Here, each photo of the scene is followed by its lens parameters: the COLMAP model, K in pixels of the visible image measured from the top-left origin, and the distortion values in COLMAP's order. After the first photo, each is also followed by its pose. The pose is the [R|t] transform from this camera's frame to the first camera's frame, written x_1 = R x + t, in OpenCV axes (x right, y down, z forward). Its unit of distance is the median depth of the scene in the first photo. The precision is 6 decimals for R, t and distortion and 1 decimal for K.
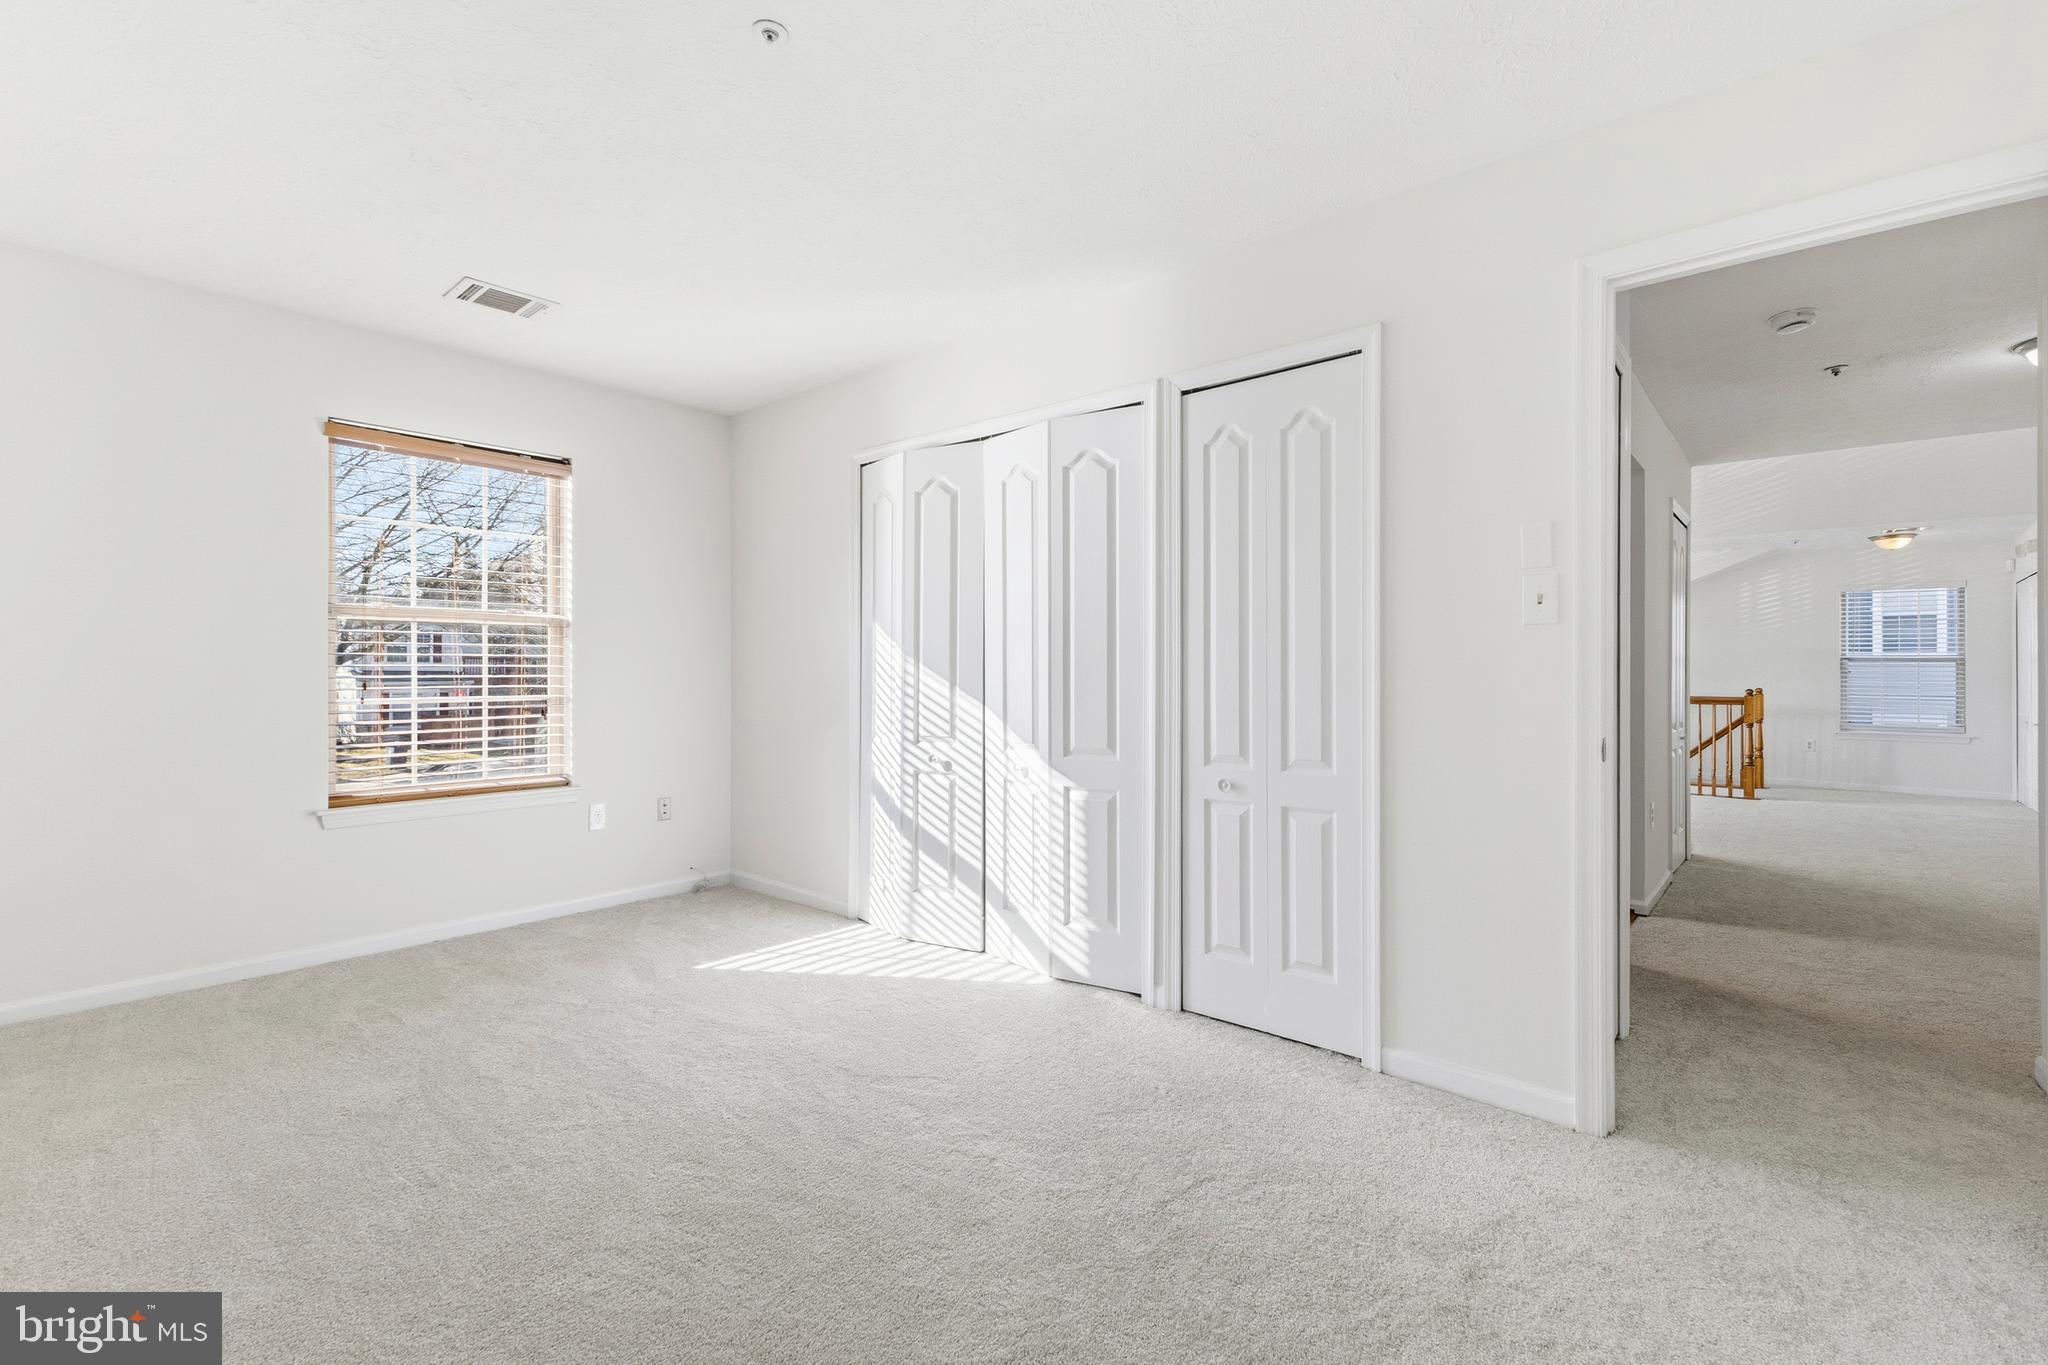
lens RADIAL K [[897.0, 0, 1022.5], [0, 897.0, 684.2], [0, 0, 1]] dist [0.013095, -0.003947]
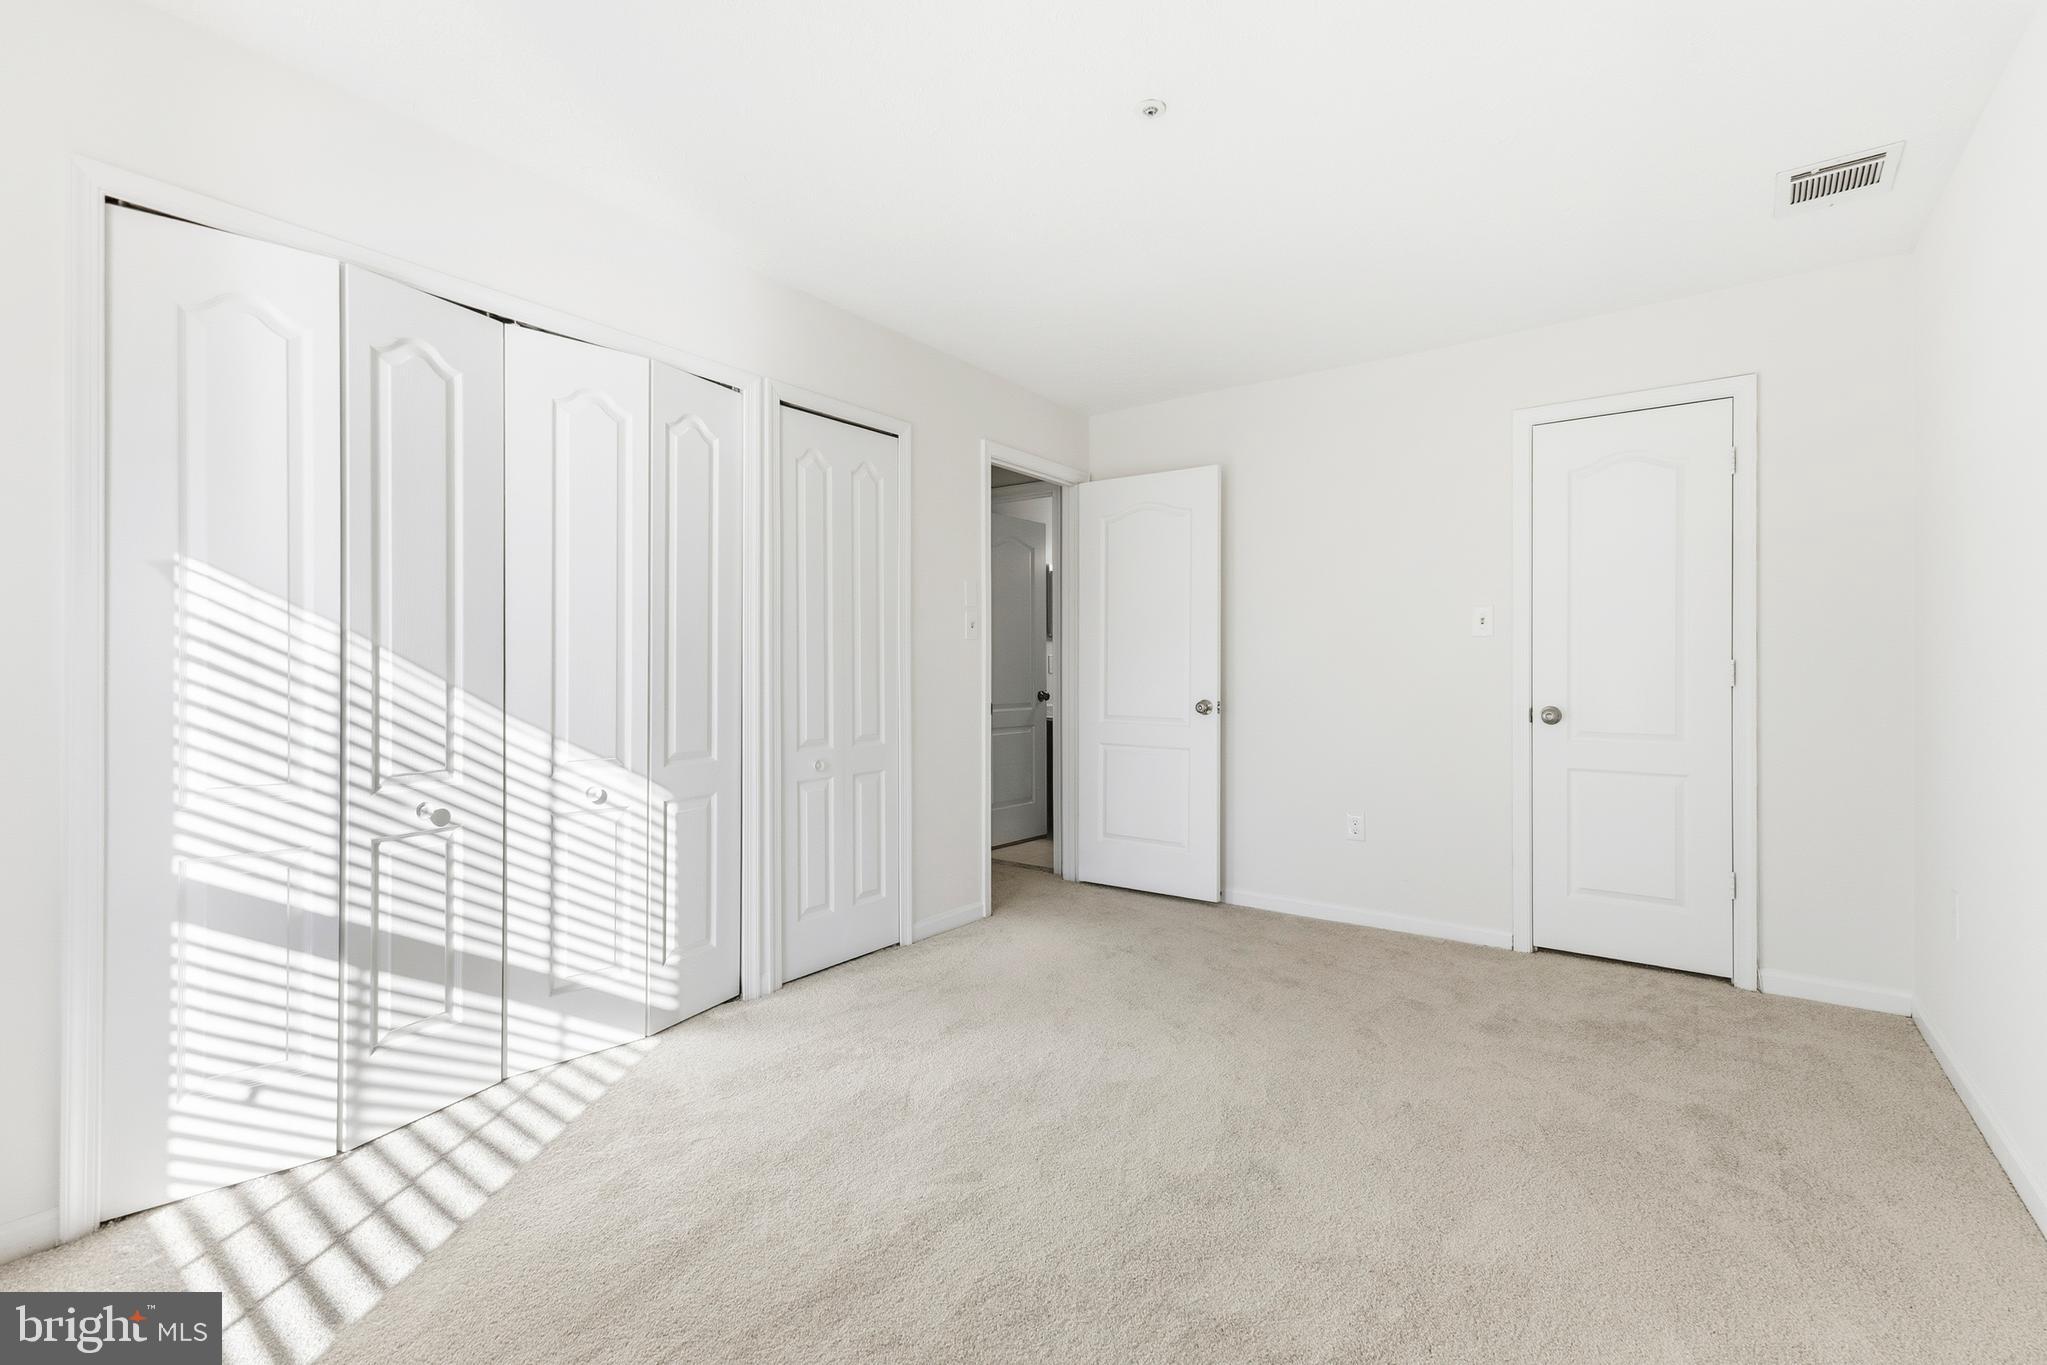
lens RADIAL K [[896.6, 0, 1023.1], [0, 896.6, 669.6], [0, 0, 1]] dist [0.013095, -0.003947]
pose [[-0.069577, -0.013875, 0.997480, -0.733721], [-0.006568, 0.999888, 0.013451, -0.021081], [-0.997555, -0.005616, -0.069661, 0.646349]]
